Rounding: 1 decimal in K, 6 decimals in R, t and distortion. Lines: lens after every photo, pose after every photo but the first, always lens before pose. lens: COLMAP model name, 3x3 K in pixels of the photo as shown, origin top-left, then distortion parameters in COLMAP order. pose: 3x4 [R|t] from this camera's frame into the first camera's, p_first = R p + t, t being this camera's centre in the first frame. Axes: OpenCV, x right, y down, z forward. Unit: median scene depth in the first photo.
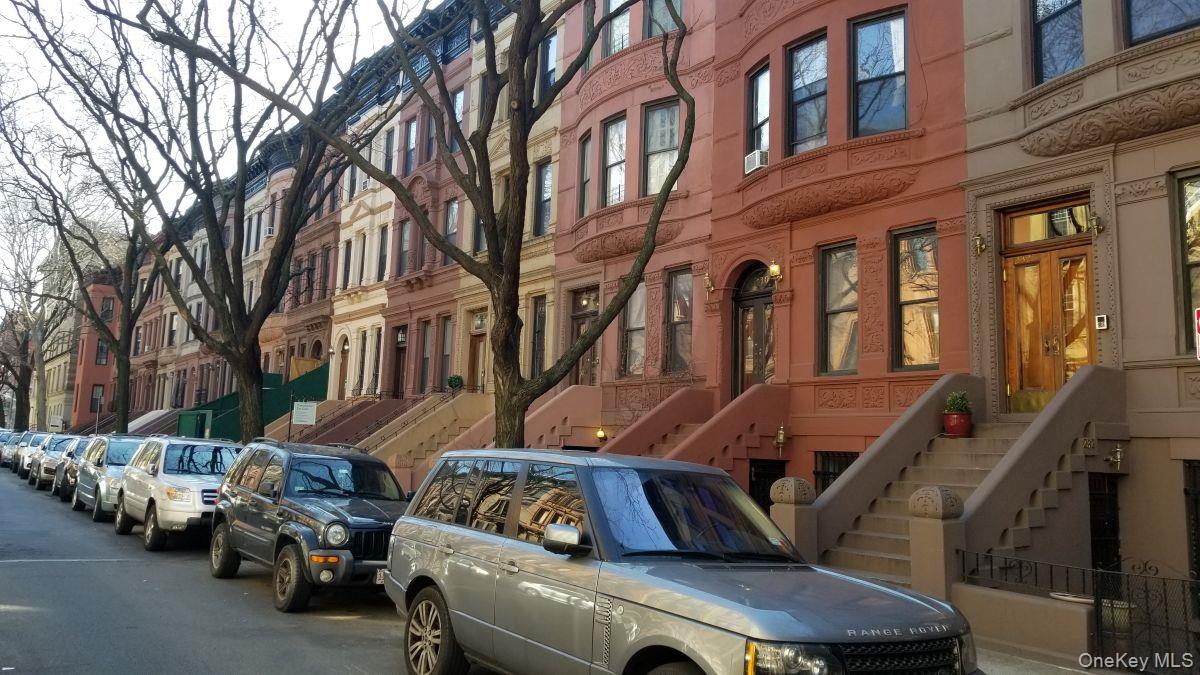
lens RADIAL K [[929.1, 0, 575.5], [0, 929.1, 336.6], [0, 0, 1]] dist [0.029571, -0.056512]
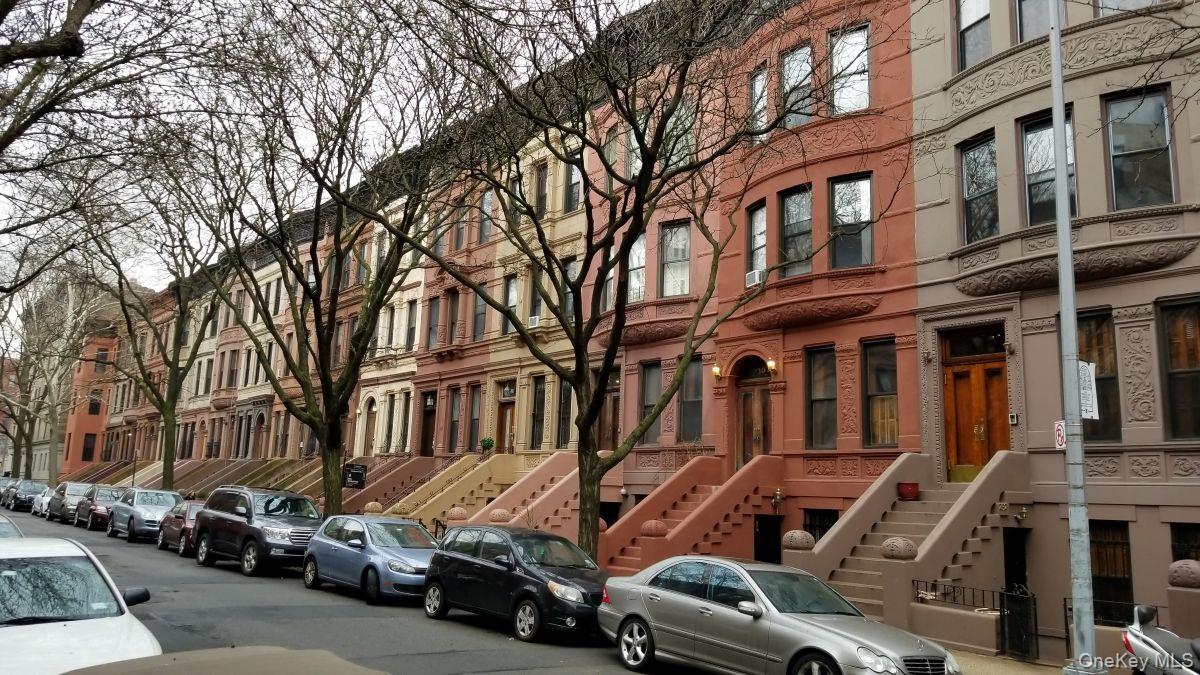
lens RADIAL K [[929.1, 0, 592.7], [0, 929.1, 332.3], [0, 0, 1]] dist [0.029571, -0.056512]
pose [[0.997923, 0.014970, 0.062652, -0.111820], [-0.011557, 0.998447, -0.054498, -0.044305], [-0.063371, 0.053660, 0.996546, -0.261391]]
